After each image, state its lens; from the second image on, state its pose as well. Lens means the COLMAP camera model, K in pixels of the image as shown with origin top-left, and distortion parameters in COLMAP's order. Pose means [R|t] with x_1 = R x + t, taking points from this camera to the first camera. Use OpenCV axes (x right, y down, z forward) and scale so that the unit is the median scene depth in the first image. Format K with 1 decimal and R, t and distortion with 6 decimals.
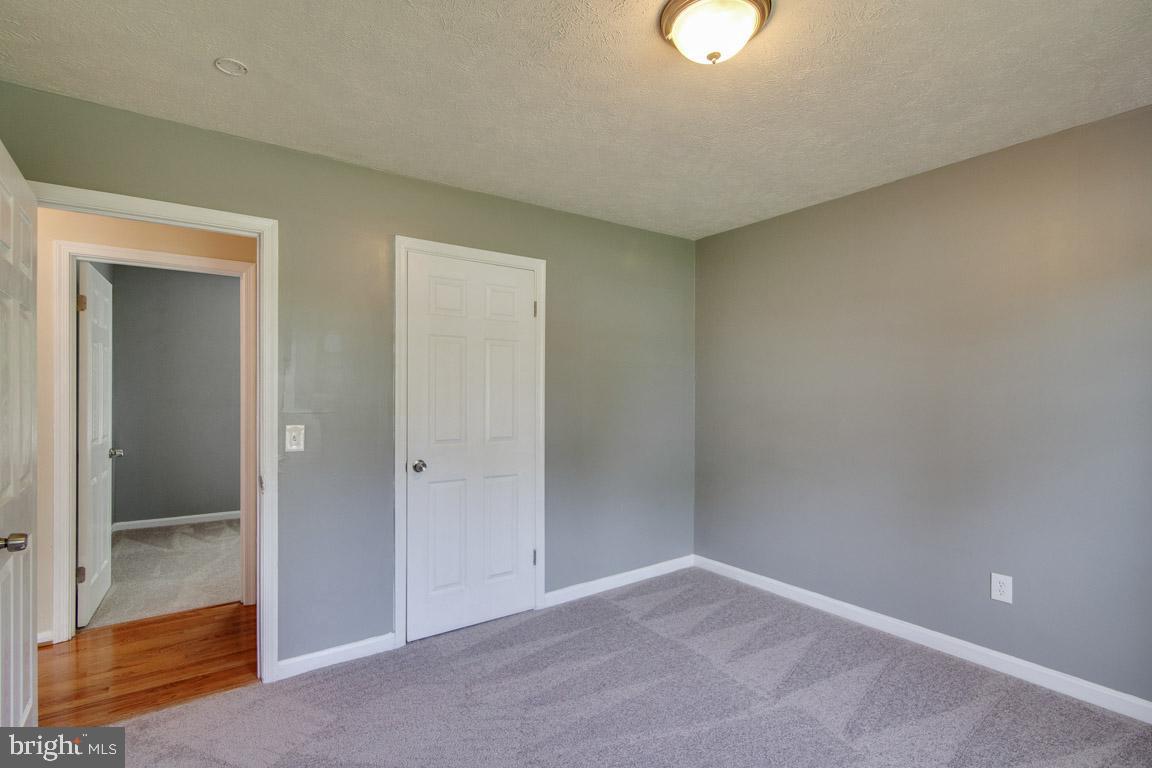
lens RADIAL K [[536.0, 0, 579.6], [0, 536.0, 407.8], [0, 0, 1]] dist [0.001634, 0.000157]
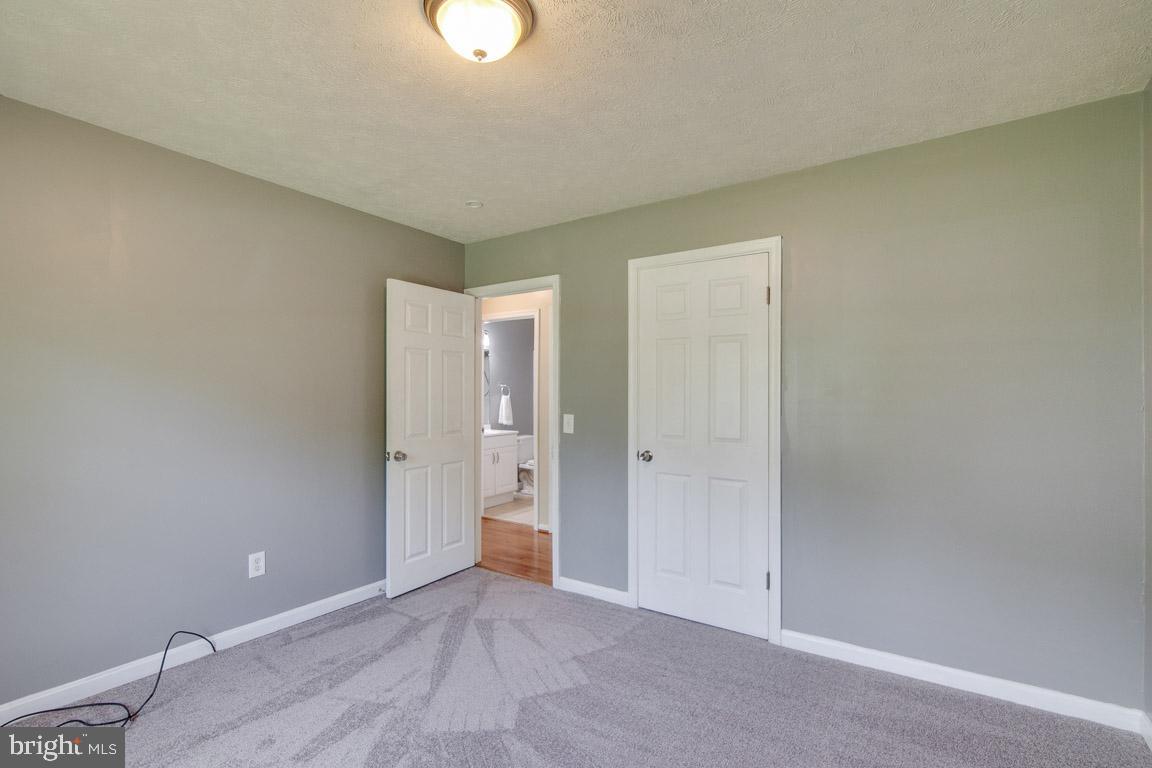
lens RADIAL K [[533.0, 0, 581.1], [0, 533.0, 400.6], [0, 0, 1]] dist [0.000105, 0.000009]
pose [[0.357361, 0.013349, -0.933871, 0.719951], [-0.024687, 0.999683, 0.004843, -0.011136], [0.933640, 0.021324, 0.357577, 0.473653]]
